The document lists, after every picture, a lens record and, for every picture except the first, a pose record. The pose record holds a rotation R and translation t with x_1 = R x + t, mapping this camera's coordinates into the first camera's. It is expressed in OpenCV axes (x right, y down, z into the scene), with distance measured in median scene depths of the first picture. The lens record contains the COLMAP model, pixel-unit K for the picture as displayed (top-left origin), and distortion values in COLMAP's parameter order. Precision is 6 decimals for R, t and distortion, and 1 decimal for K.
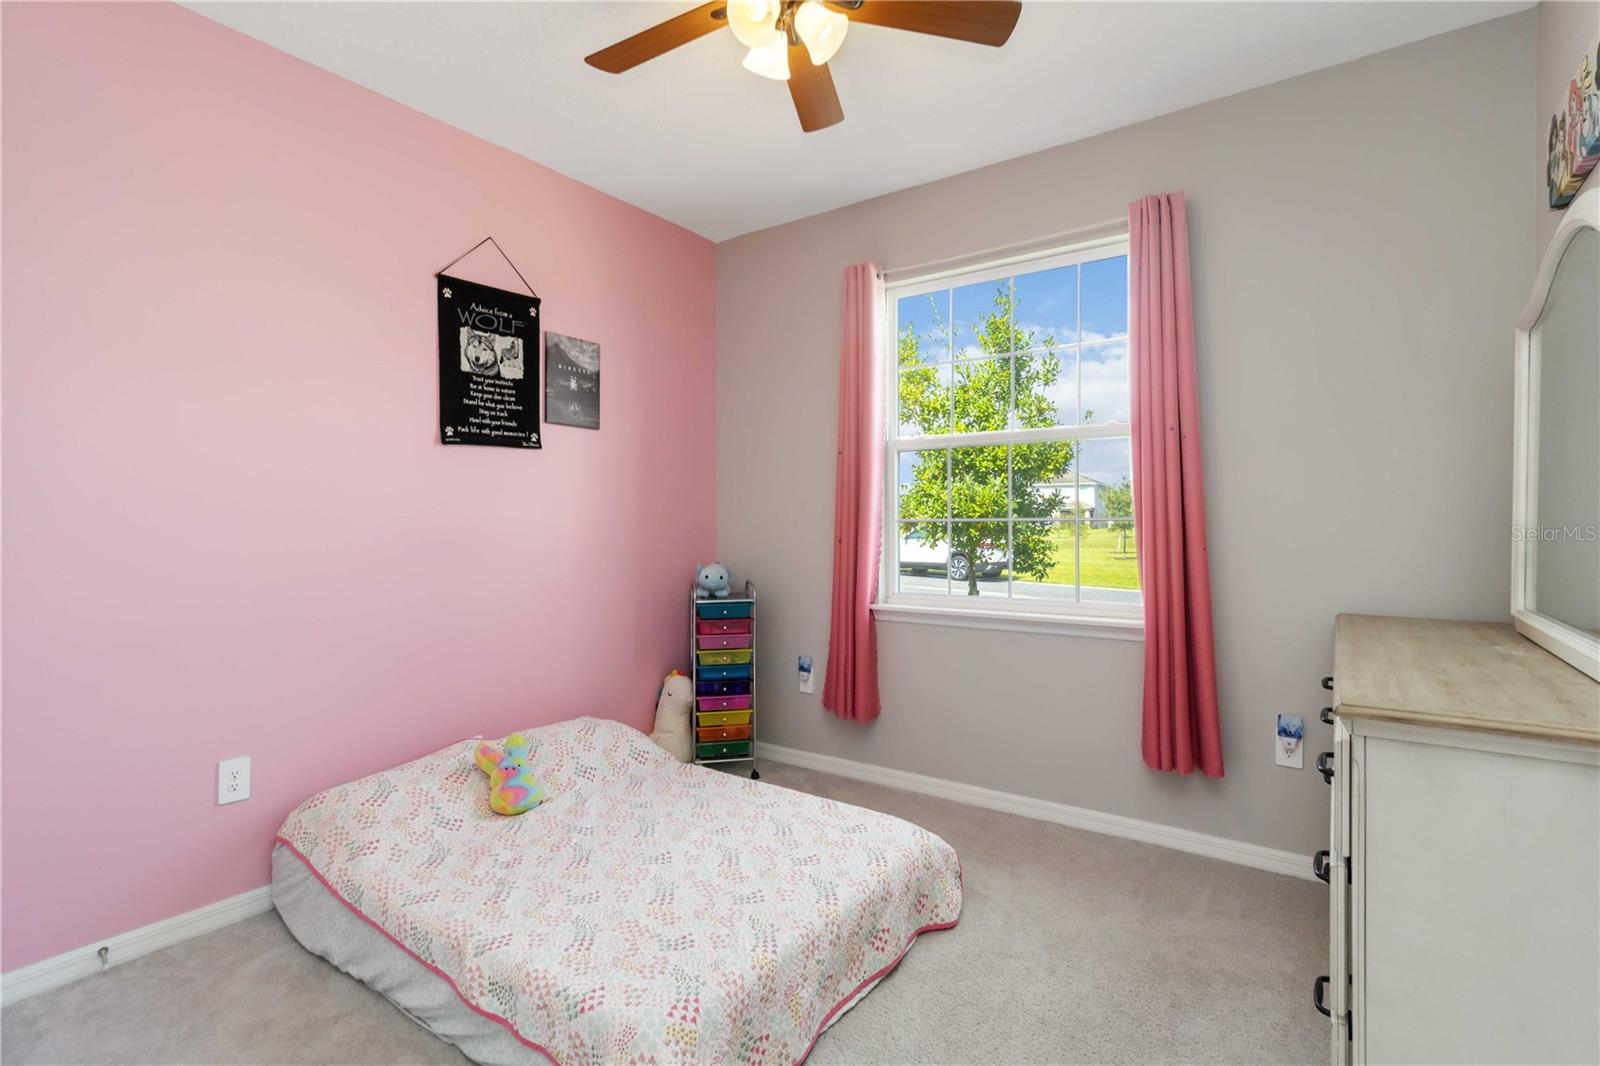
lens RADIAL K [[765.3, 0, 800.0], [0, 765.3, 533.0], [0, 0, 1]] dist [0.016432, 0.000310]
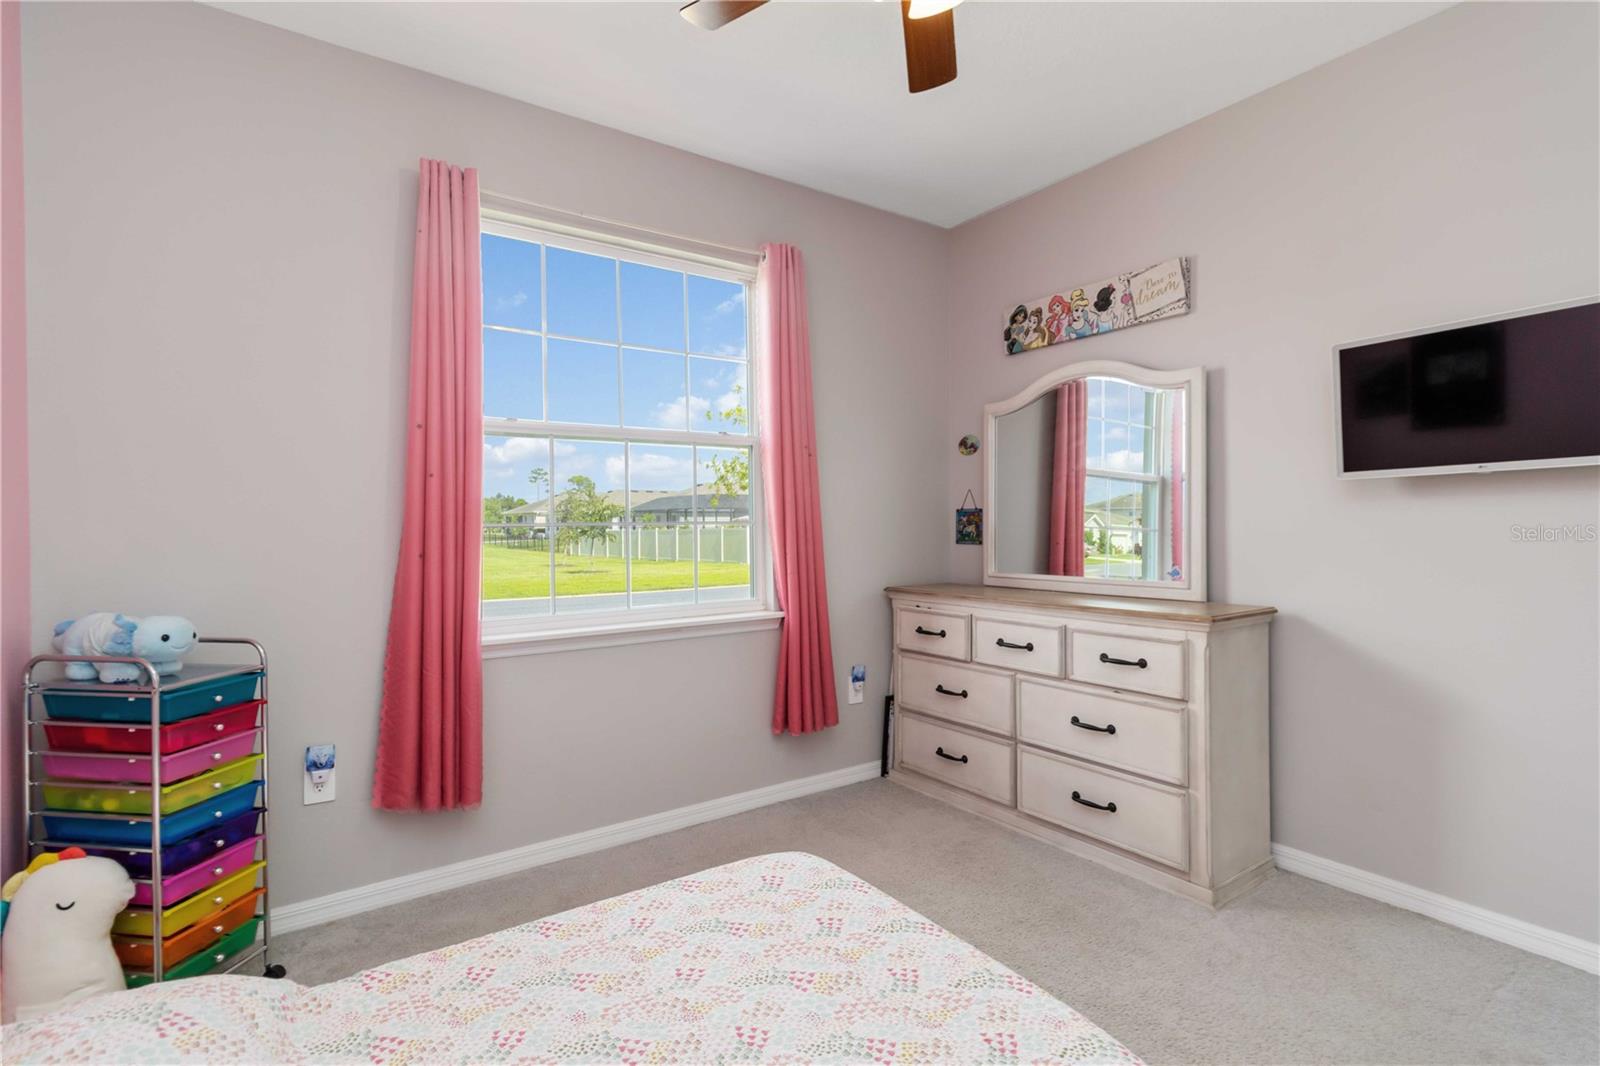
lens RADIAL K [[765.3, 0, 800.0], [0, 765.3, 533.0], [0, 0, 1]] dist [0.016432, 0.000310]
pose [[0.330116, -0.011905, 0.943865, -0.479866], [0.018729, 0.999806, 0.006060, -0.007226], [-0.943755, 0.015677, 0.330275, 0.449320]]
